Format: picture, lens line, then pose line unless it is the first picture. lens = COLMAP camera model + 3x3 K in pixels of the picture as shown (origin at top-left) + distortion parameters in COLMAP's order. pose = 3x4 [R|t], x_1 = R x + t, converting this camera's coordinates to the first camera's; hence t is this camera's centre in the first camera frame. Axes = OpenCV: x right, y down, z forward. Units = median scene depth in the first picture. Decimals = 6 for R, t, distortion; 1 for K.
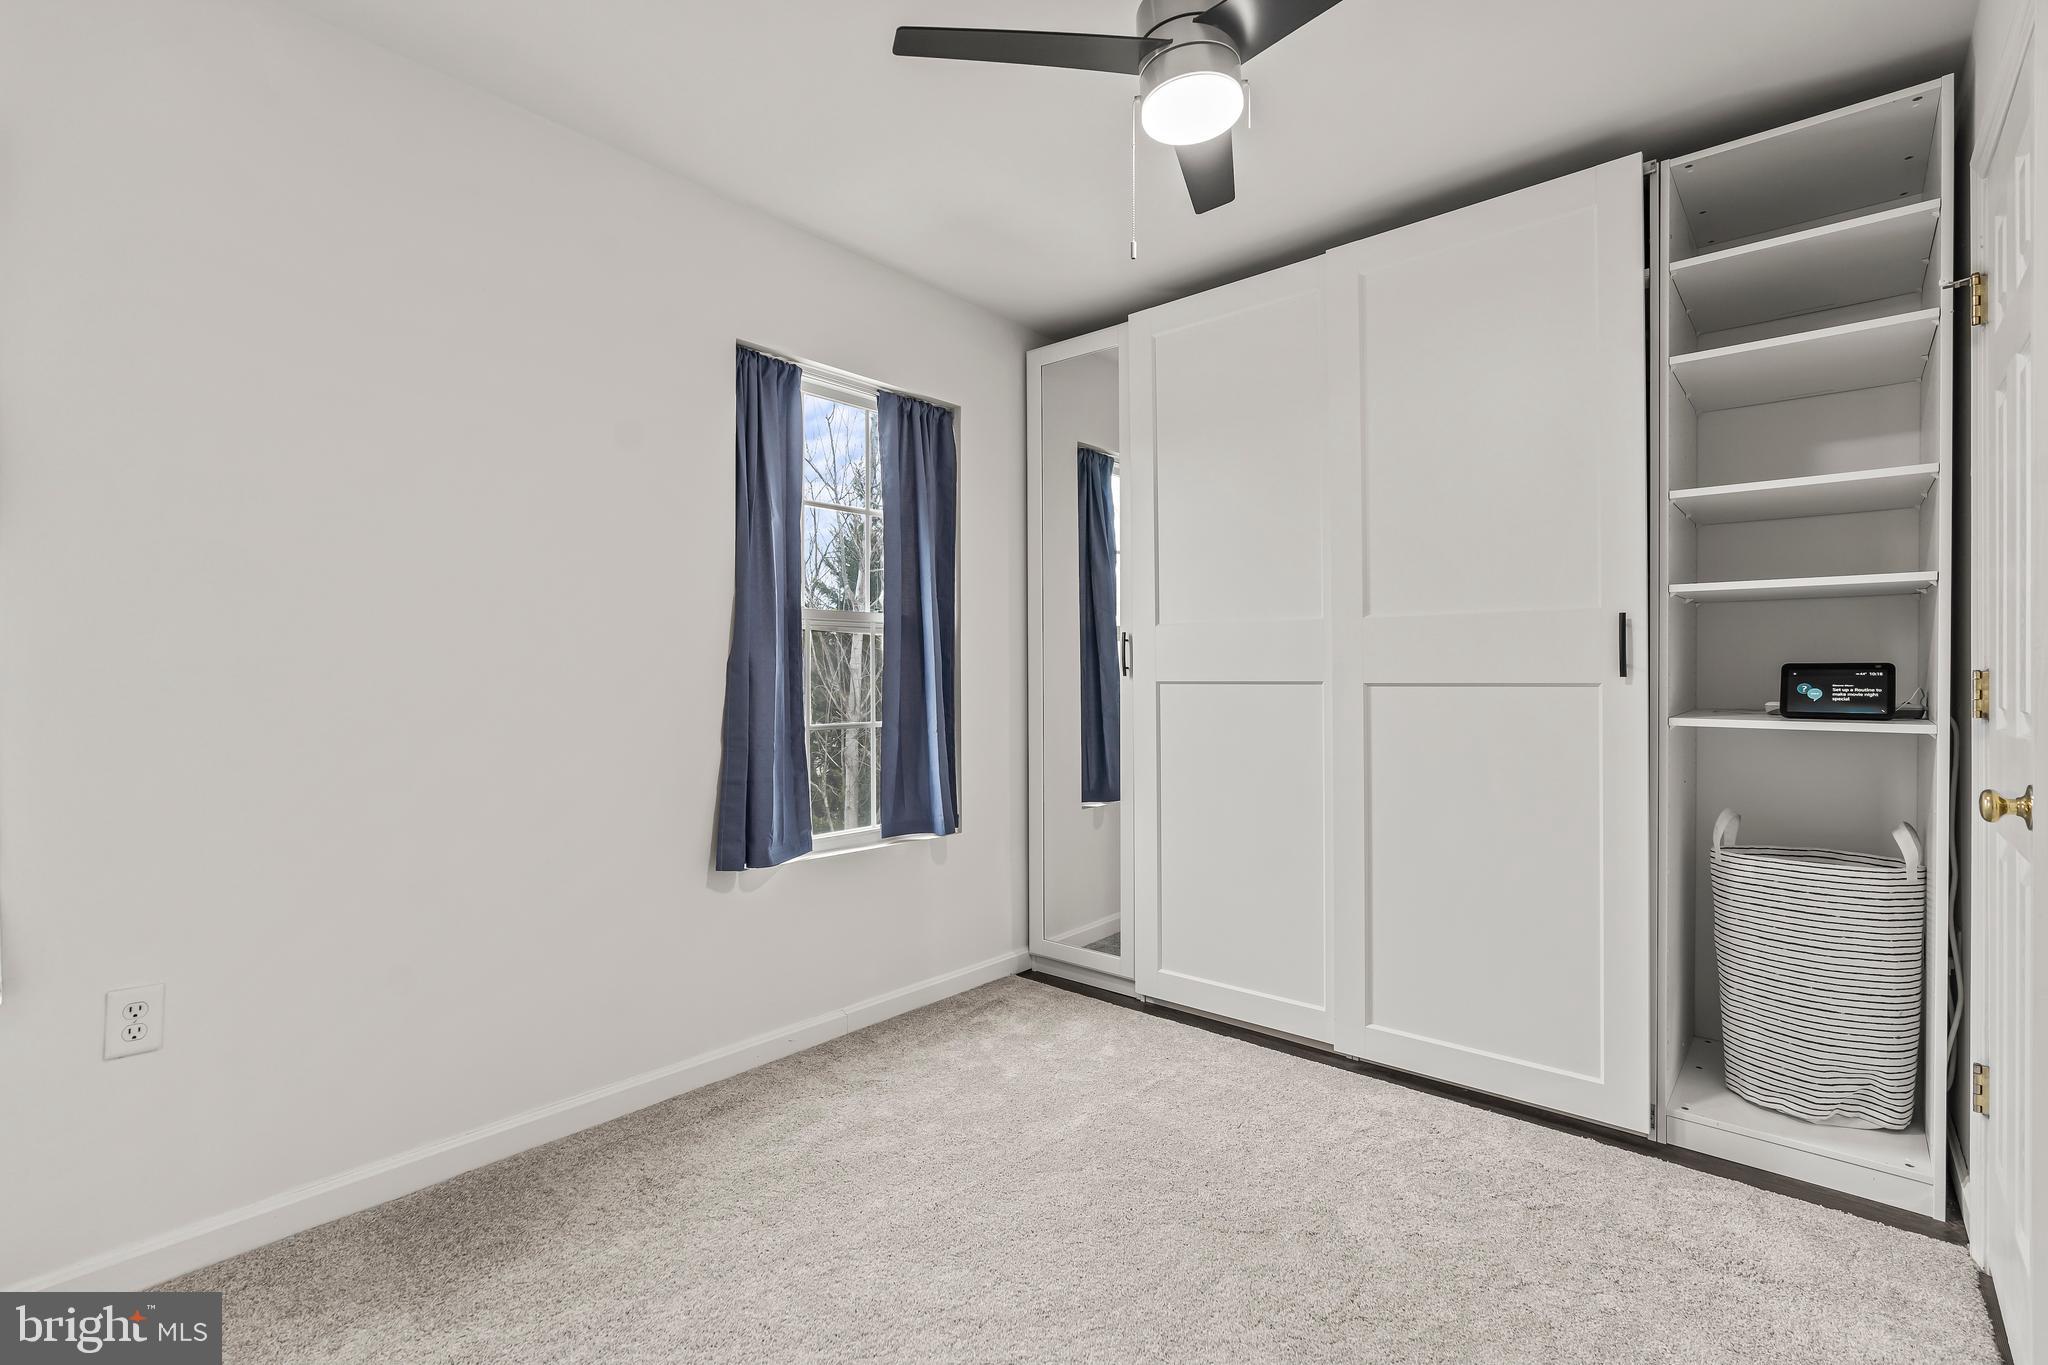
lens RADIAL K [[934.5, 0, 1022.9], [0, 934.5, 679.4], [0, 0, 1]] dist [-0.007608, 0.003896]
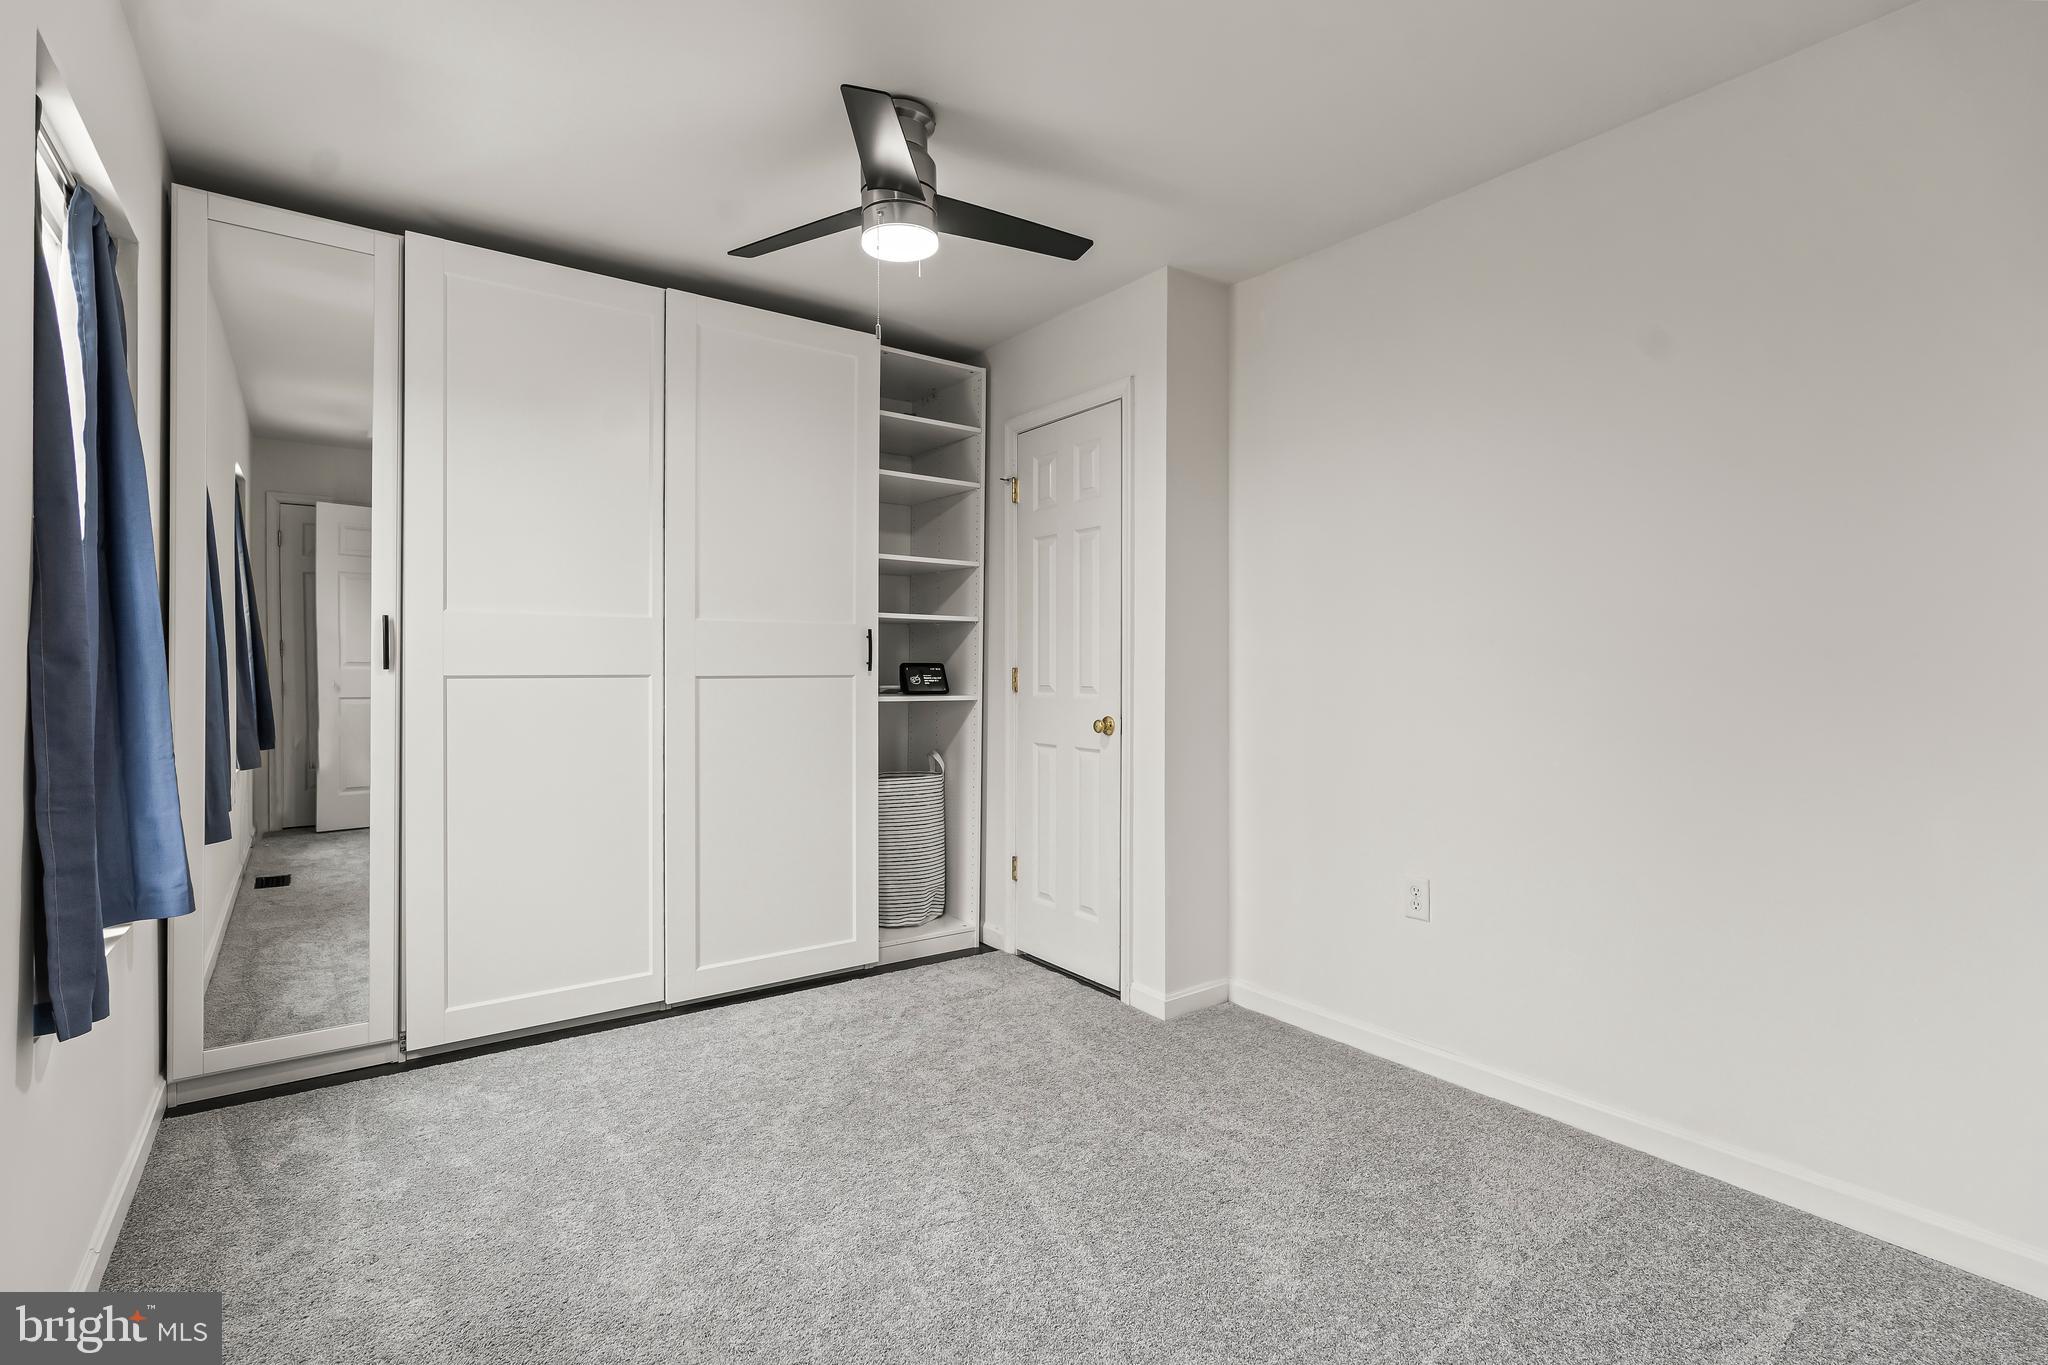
lens RADIAL K [[934.5, 0, 1022.5], [0, 934.5, 679.6], [0, 0, 1]] dist [-0.007608, 0.003896]
pose [[0.232363, -0.010171, 0.972576, -0.798114], [0.002655, 0.999948, 0.009823, -0.002176], [-0.972626, 0.000300, 0.232378, 0.397386]]
